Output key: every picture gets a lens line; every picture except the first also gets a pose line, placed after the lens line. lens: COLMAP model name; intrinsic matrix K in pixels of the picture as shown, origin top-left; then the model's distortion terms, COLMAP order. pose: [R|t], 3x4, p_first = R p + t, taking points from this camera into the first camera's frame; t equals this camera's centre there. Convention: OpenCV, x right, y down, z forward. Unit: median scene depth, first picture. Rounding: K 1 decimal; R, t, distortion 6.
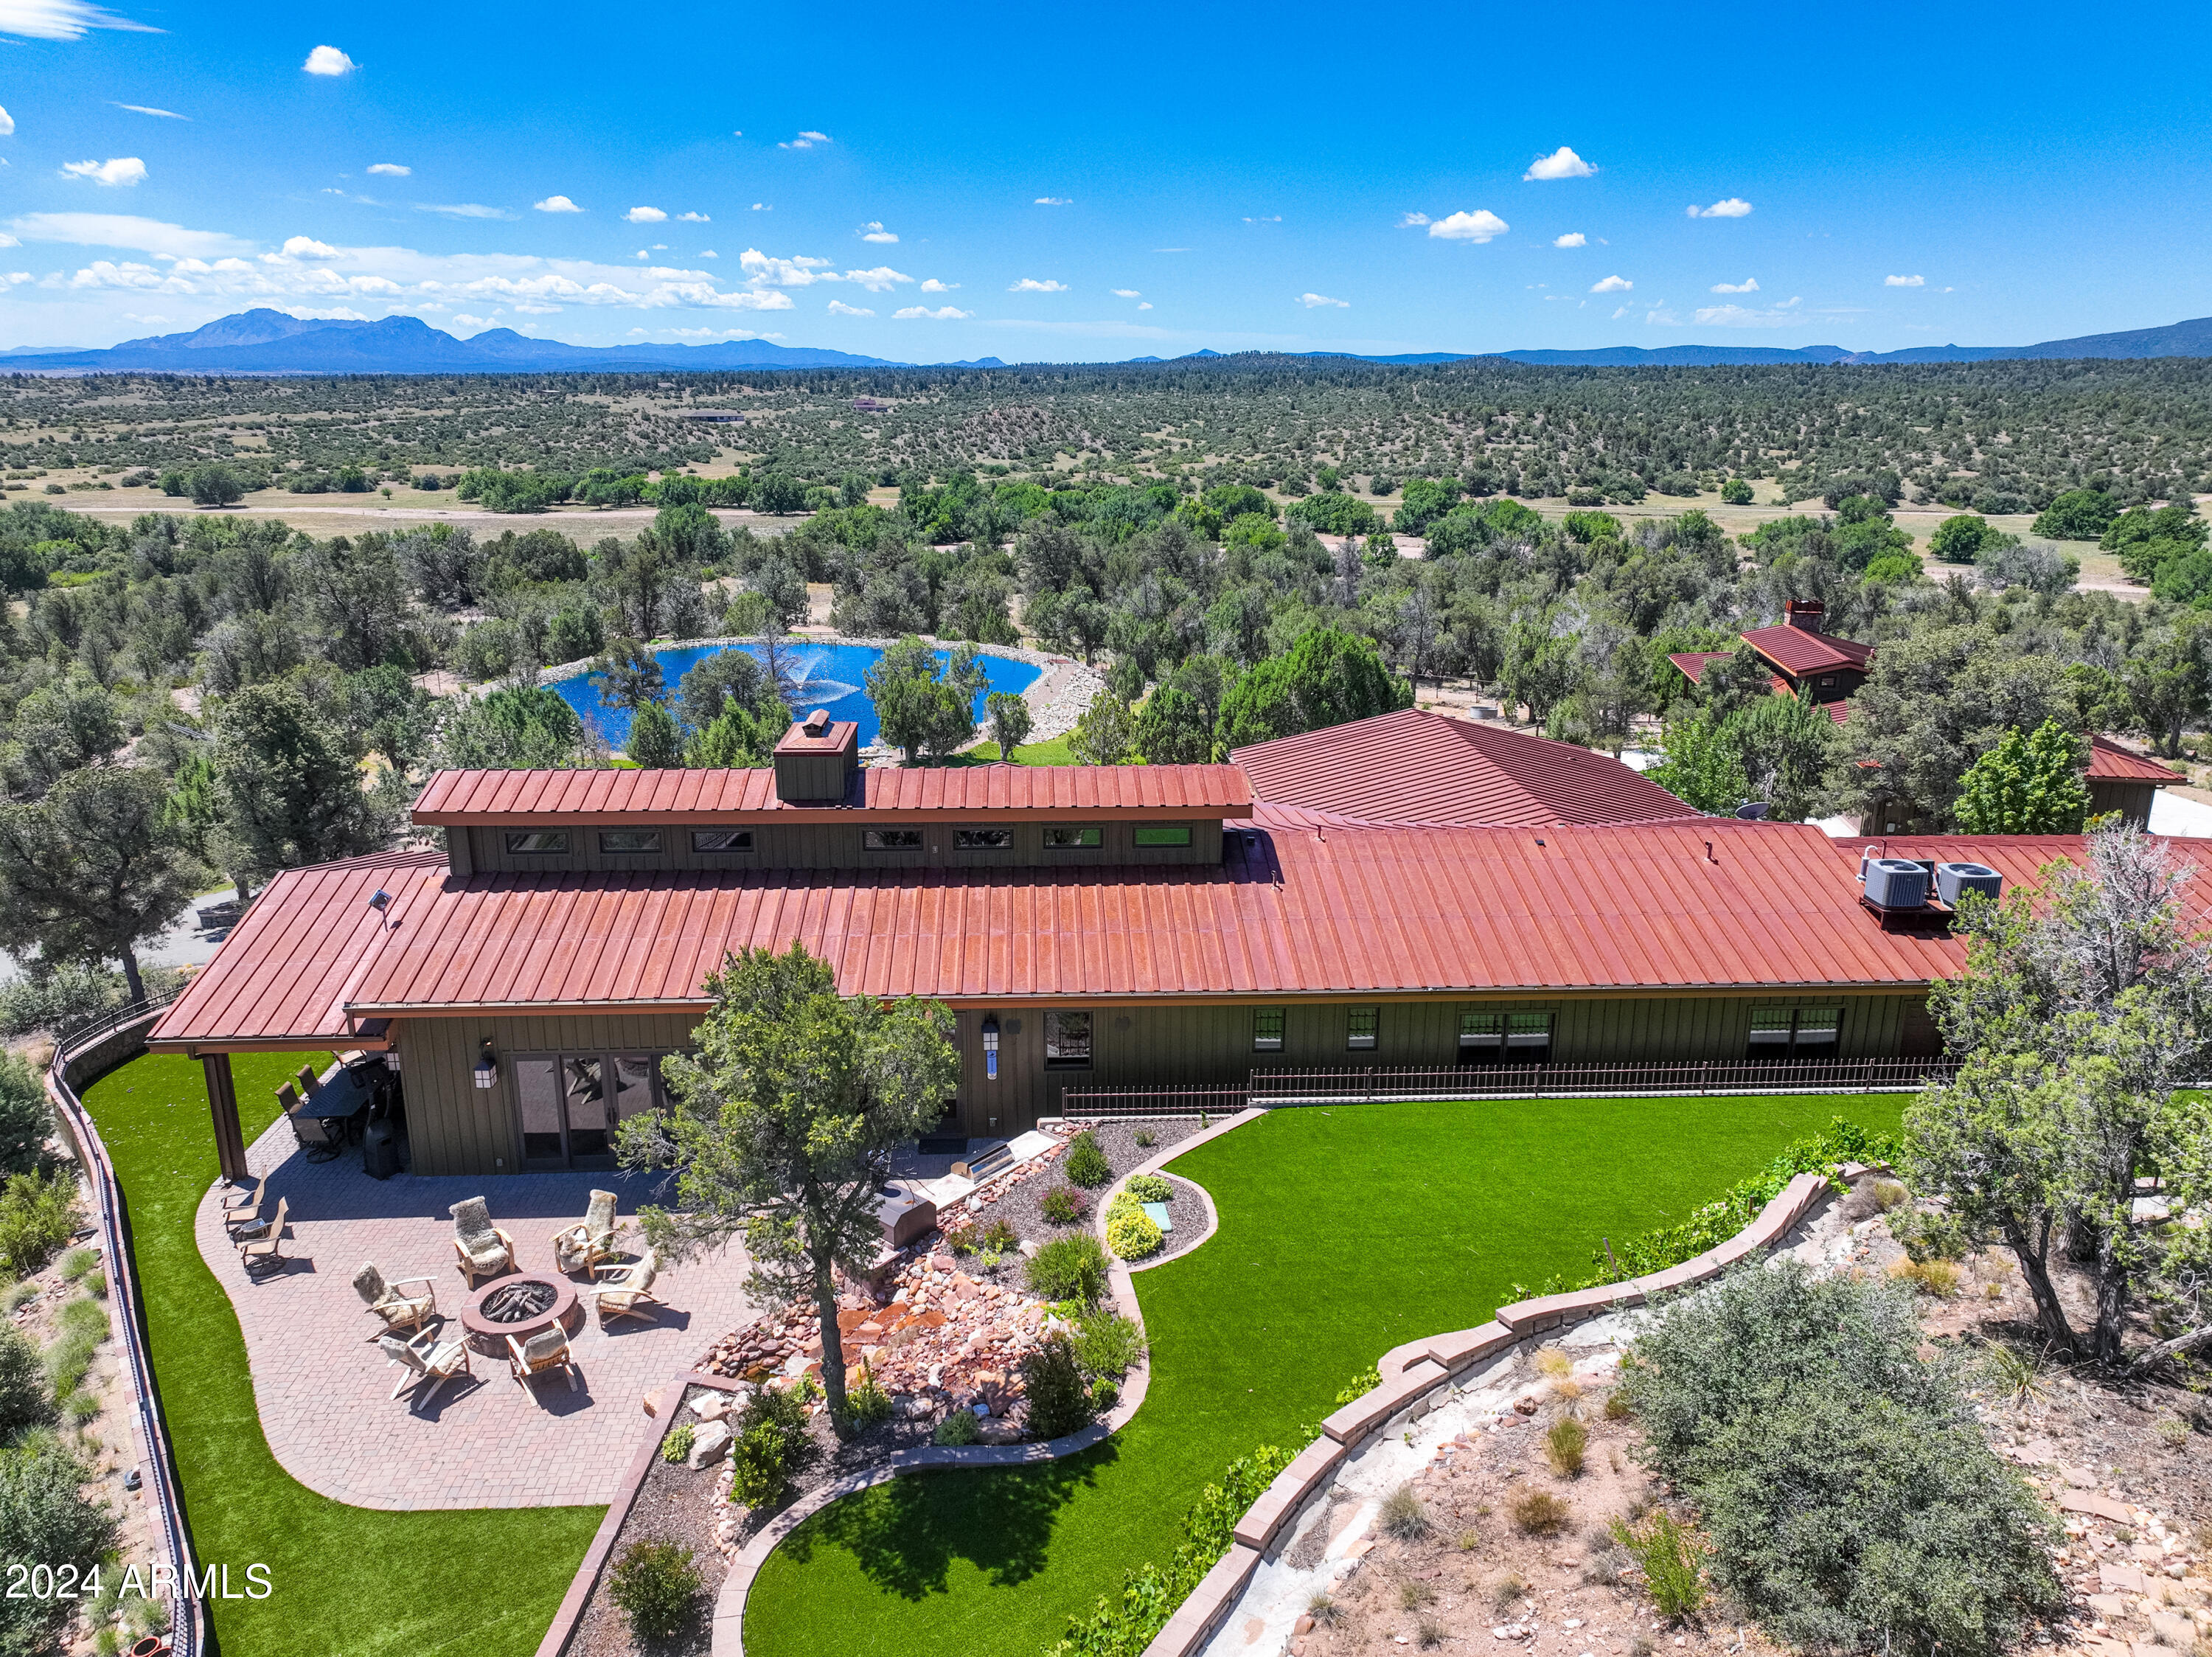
lens RADIAL K [[1560.2, 0, 1107.5], [0, 1560.2, 823.7], [0, 0, 1]] dist [-0.002151, 0.024315]
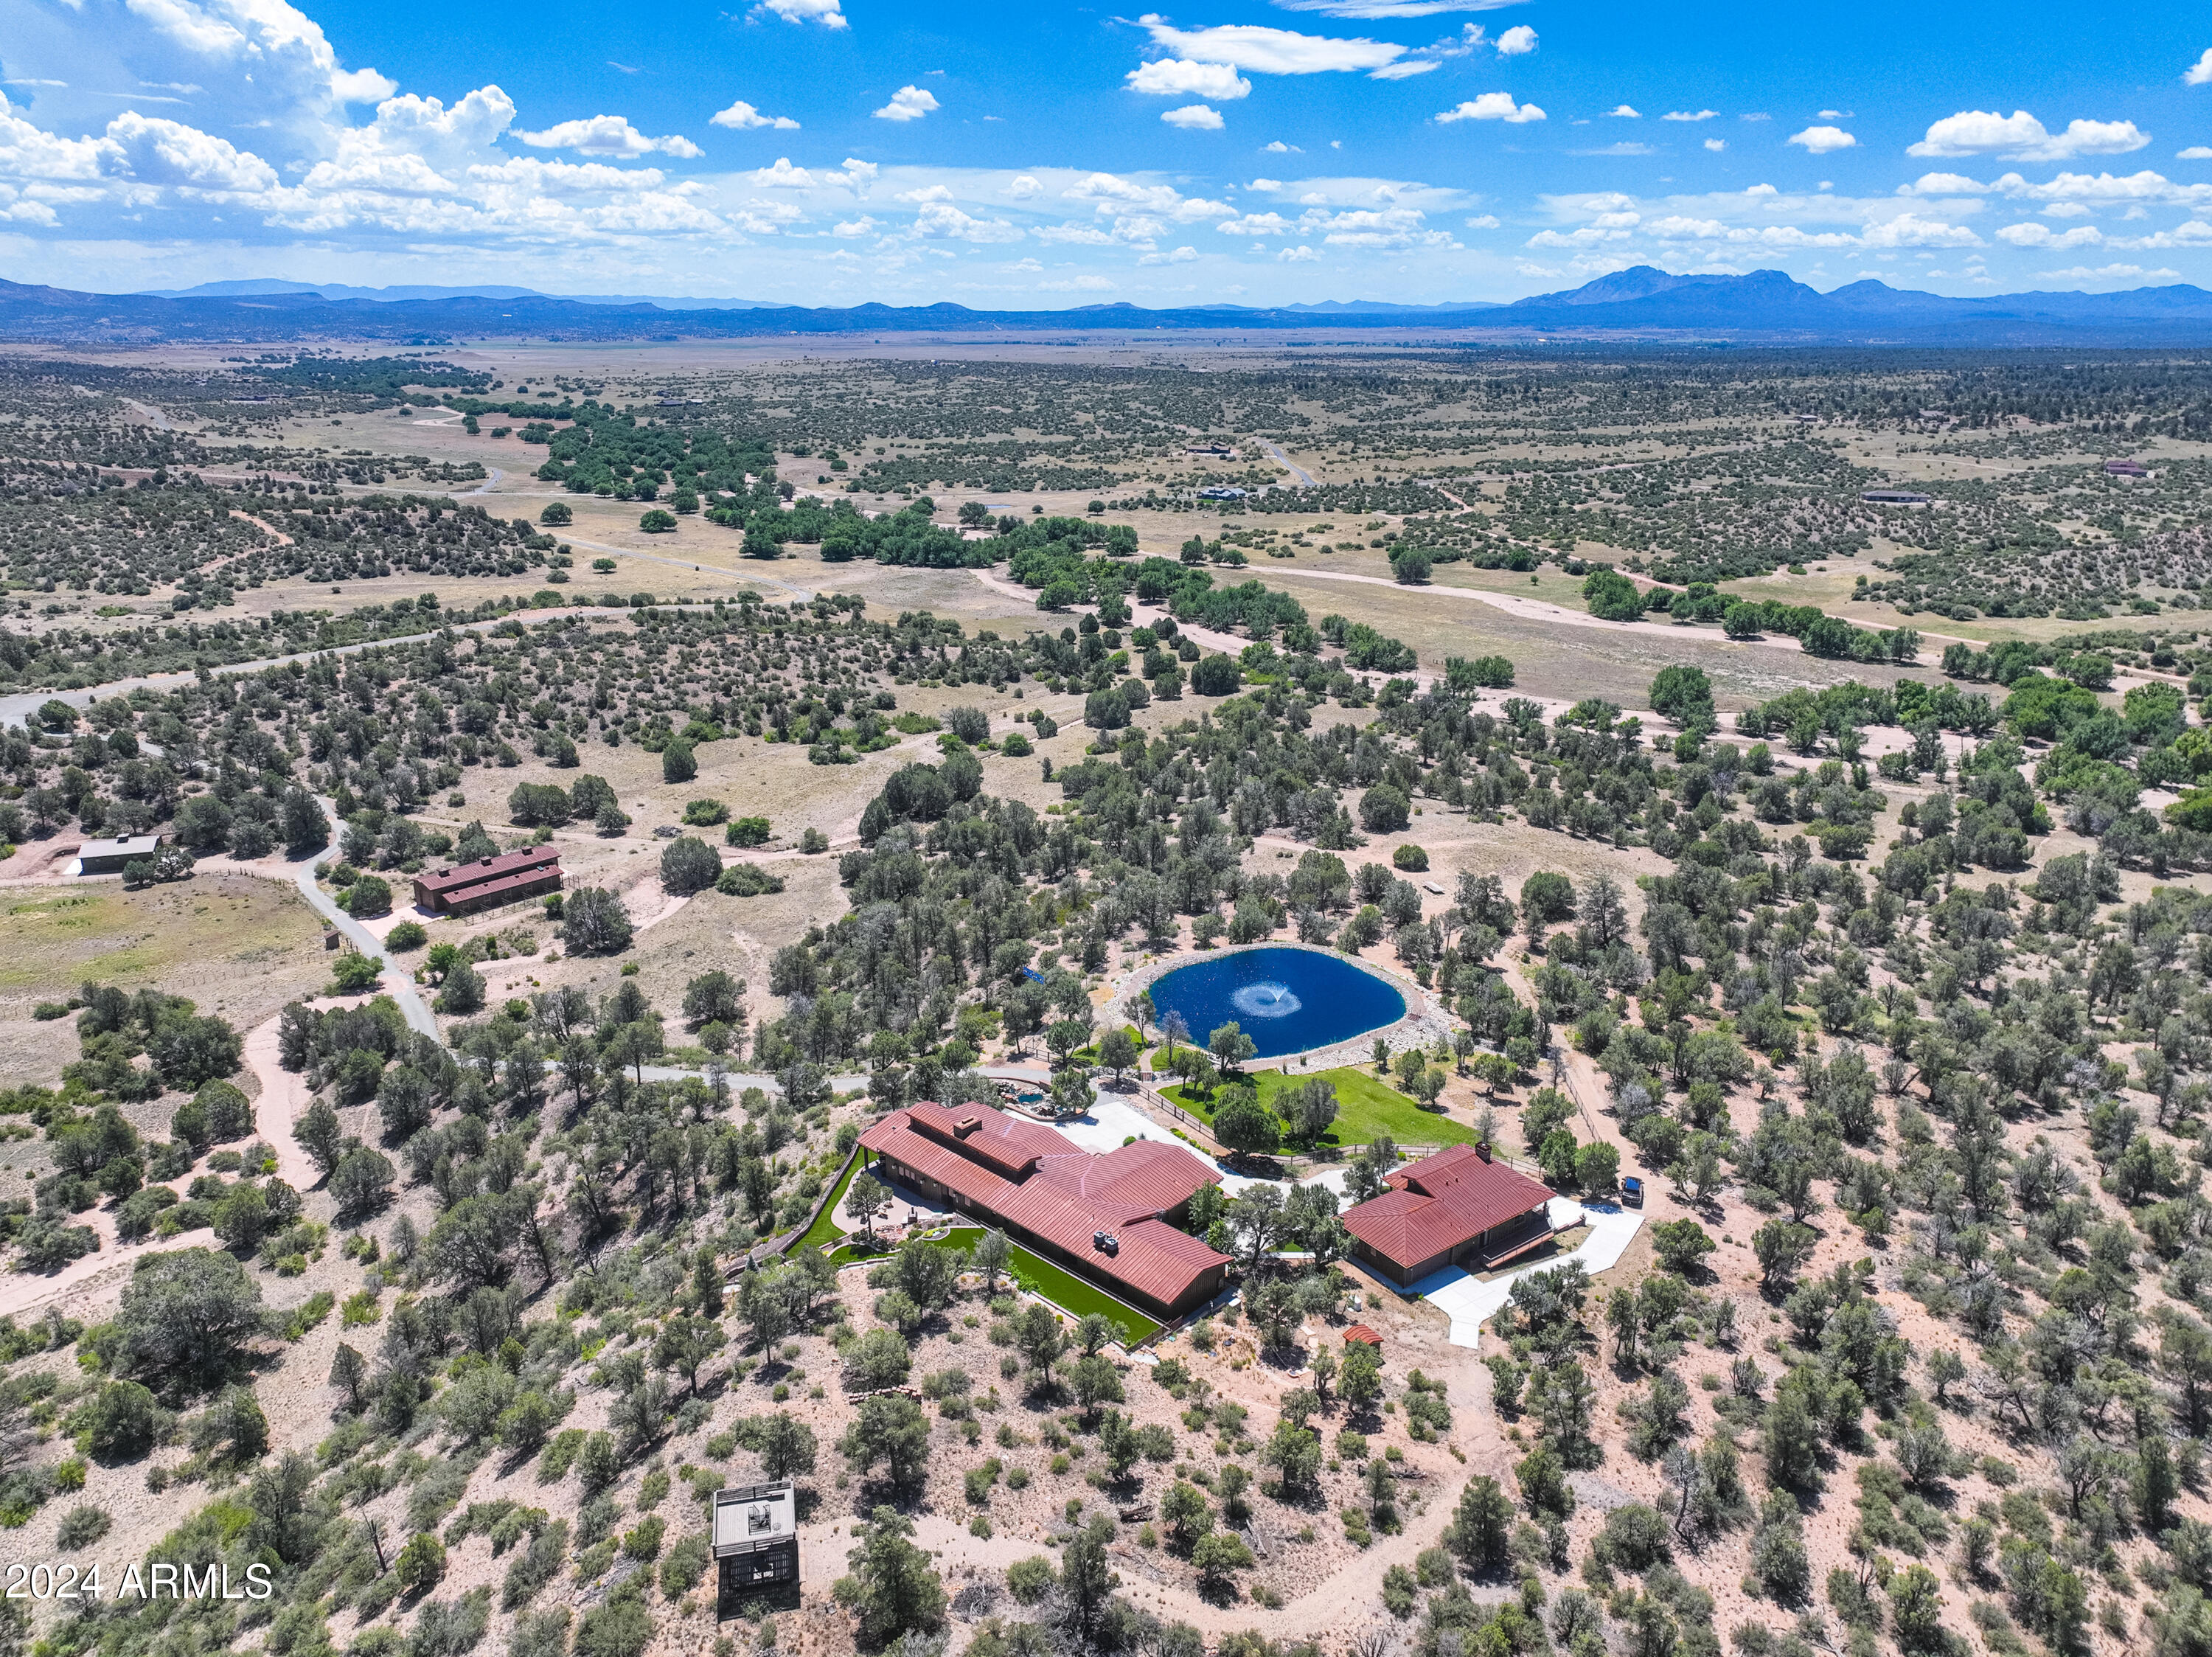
lens RADIAL K [[1560.2, 0, 1109.6], [0, 1560.2, 819.4], [0, 0, 1]] dist [-0.002151, 0.024315]
pose [[0.706638, 0.217835, -0.673209, 0.151724], [-0.200369, 0.974091, 0.104875, -0.074886], [0.678613, 0.060782, 0.731977, -0.109884]]
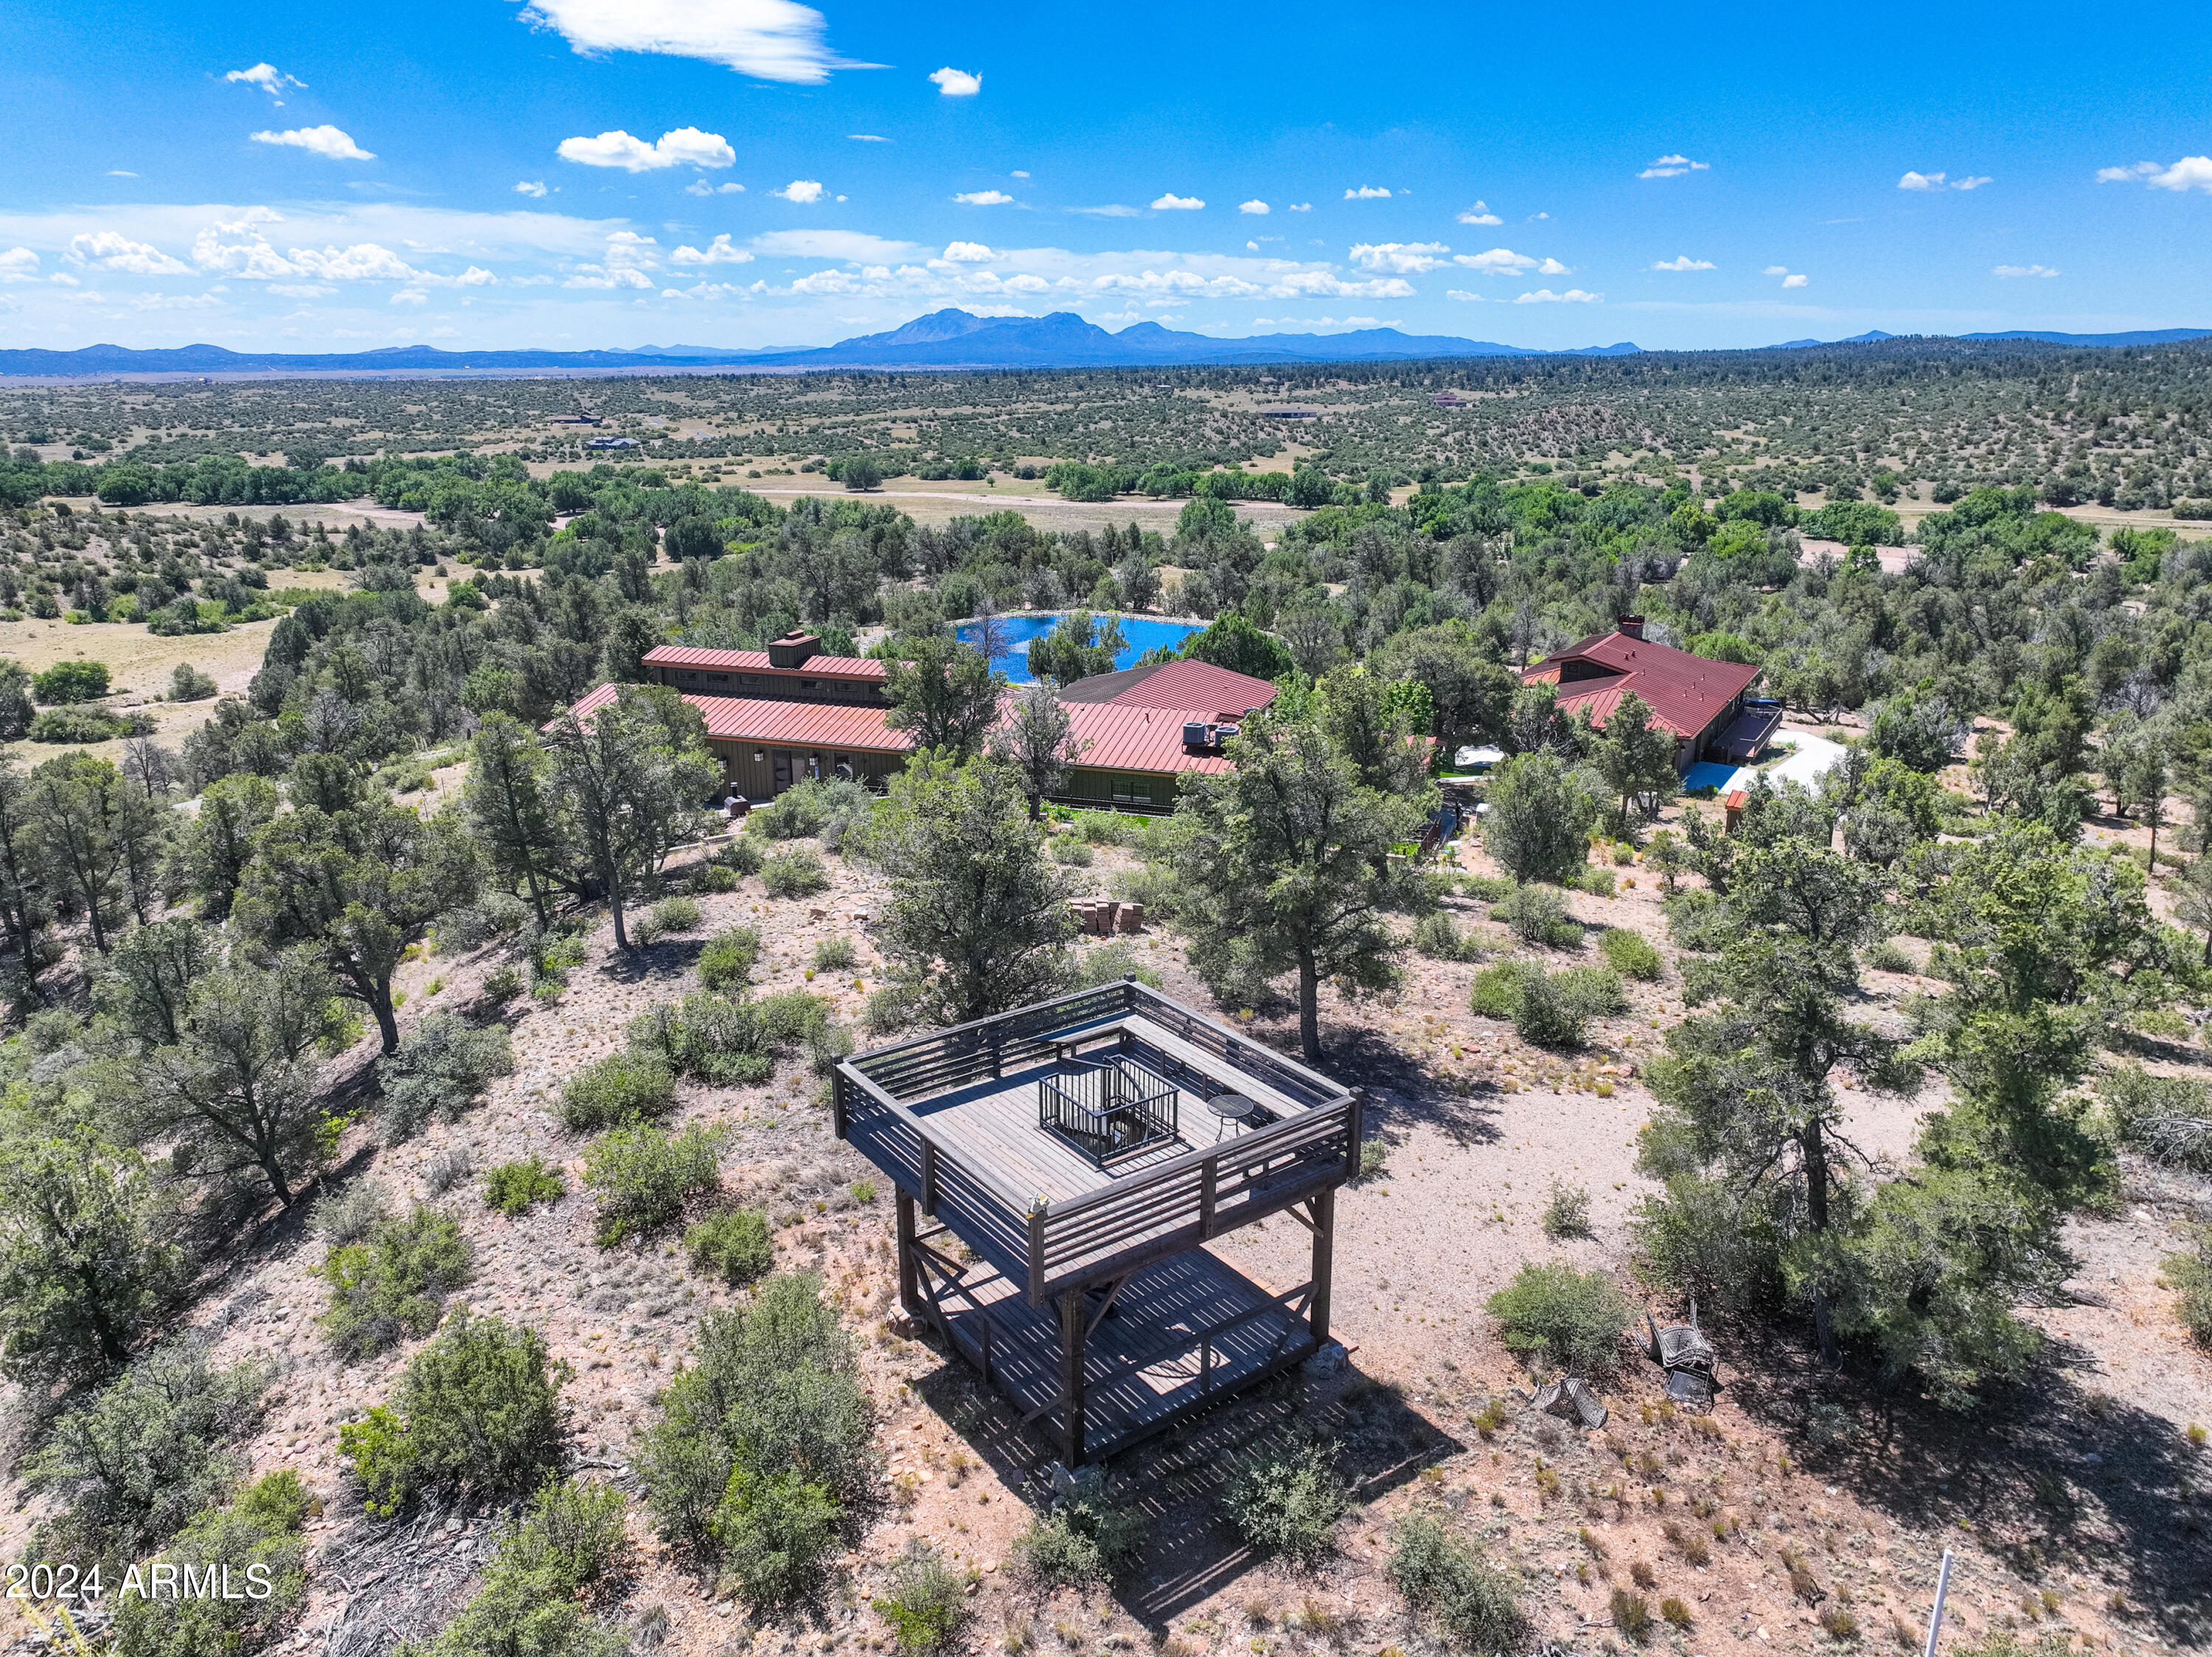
lens RADIAL K [[1560.2, 0, 1109.9], [0, 1560.2, 824.2], [0, 0, 1]] dist [-0.002151, 0.024315]
pose [[0.929350, 0.097463, -0.356104, 0.053269], [-0.094818, 0.995183, 0.024921, 0.005435], [0.356817, 0.010605, 0.934114, -0.048858]]
